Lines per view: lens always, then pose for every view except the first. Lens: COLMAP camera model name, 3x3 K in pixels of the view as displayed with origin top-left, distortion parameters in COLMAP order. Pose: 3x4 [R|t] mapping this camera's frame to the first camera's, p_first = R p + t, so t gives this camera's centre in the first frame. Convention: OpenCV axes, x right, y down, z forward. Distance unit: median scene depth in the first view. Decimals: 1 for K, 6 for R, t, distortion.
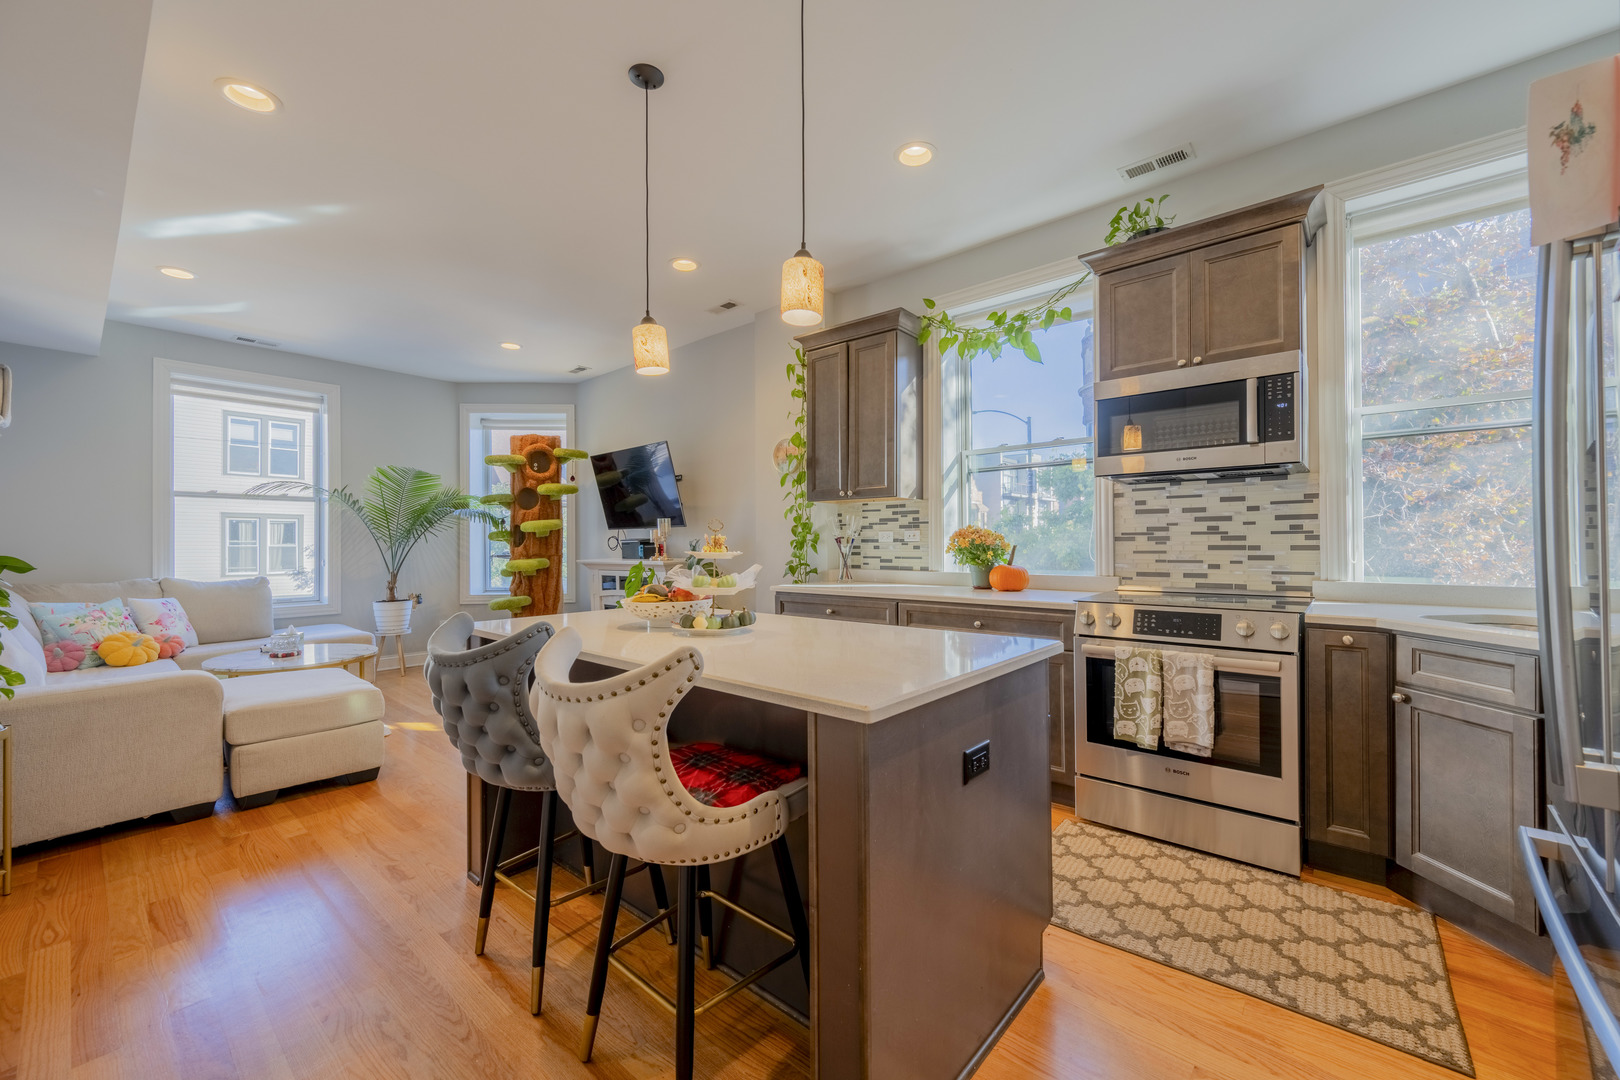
lens RADIAL K [[635.3, 0, 815.2], [0, 635.3, 539.2], [0, 0, 1]] dist [-0.001593, -0.000169]
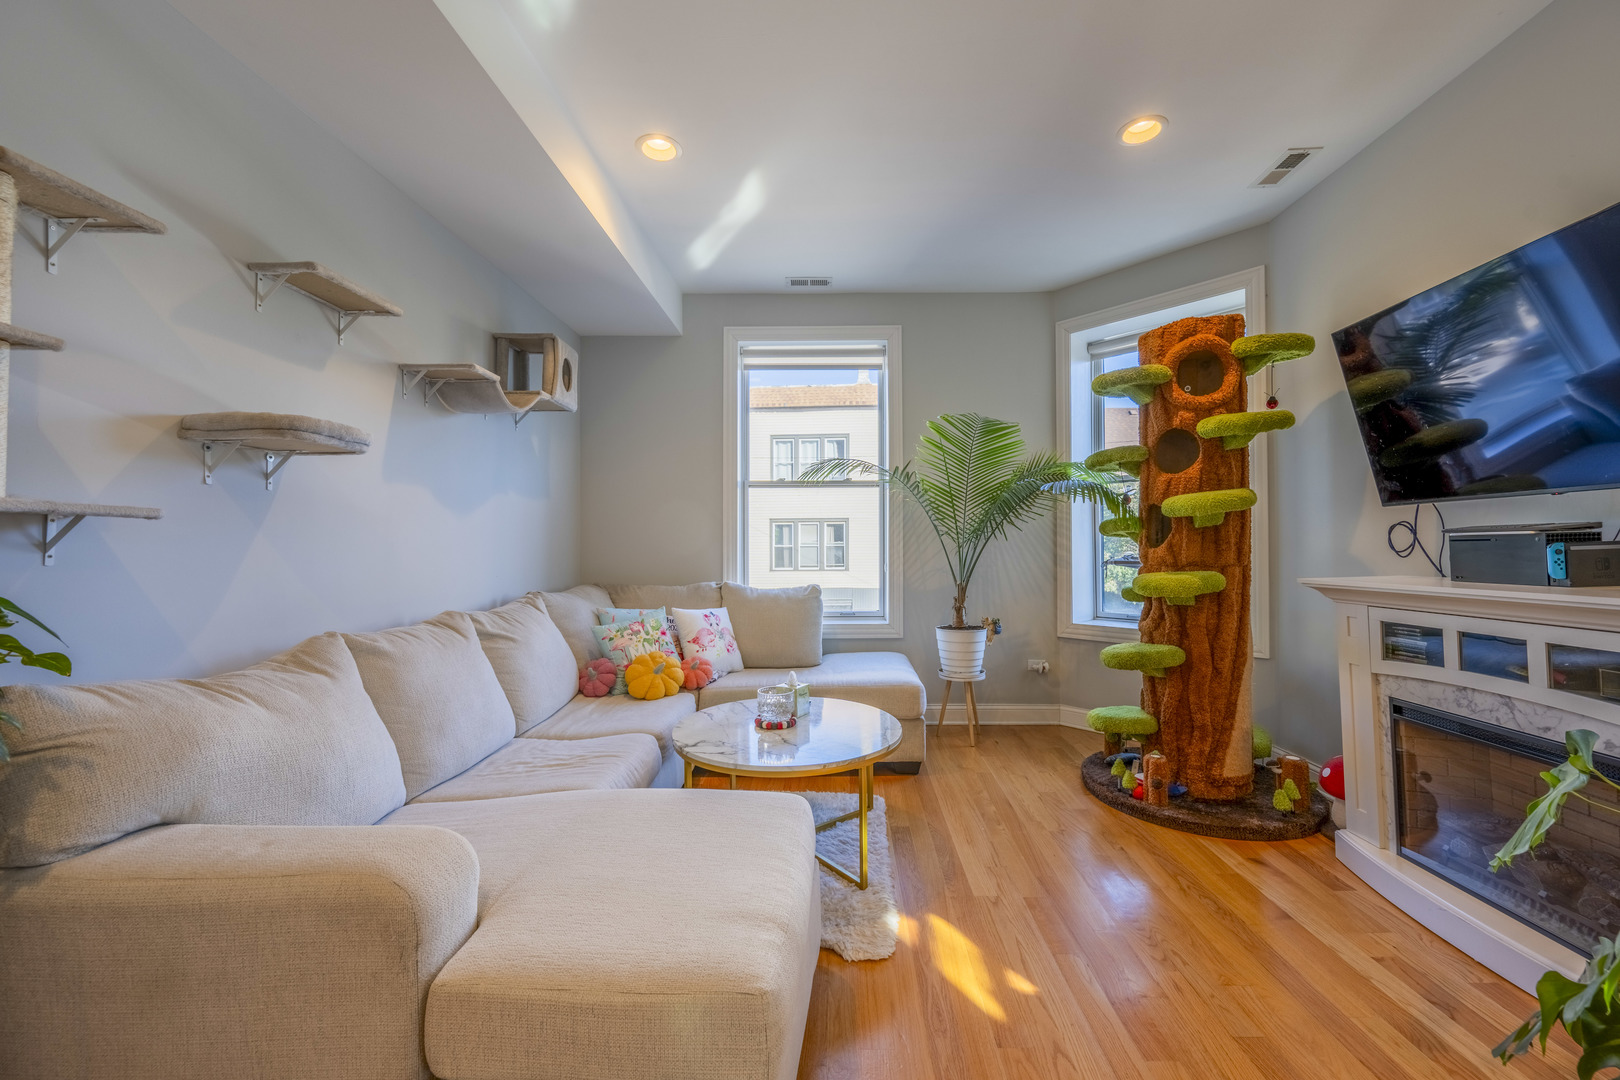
lens RADIAL K [[635.3, 0, 818.7], [0, 635.3, 540.3], [0, 0, 1]] dist [-0.001593, -0.000169]
pose [[0.621359, -0.004362, -0.783513, -0.245852], [0.006572, 0.999978, -0.000355, 0.005269], [0.783498, -0.004929, 0.621375, 0.489375]]
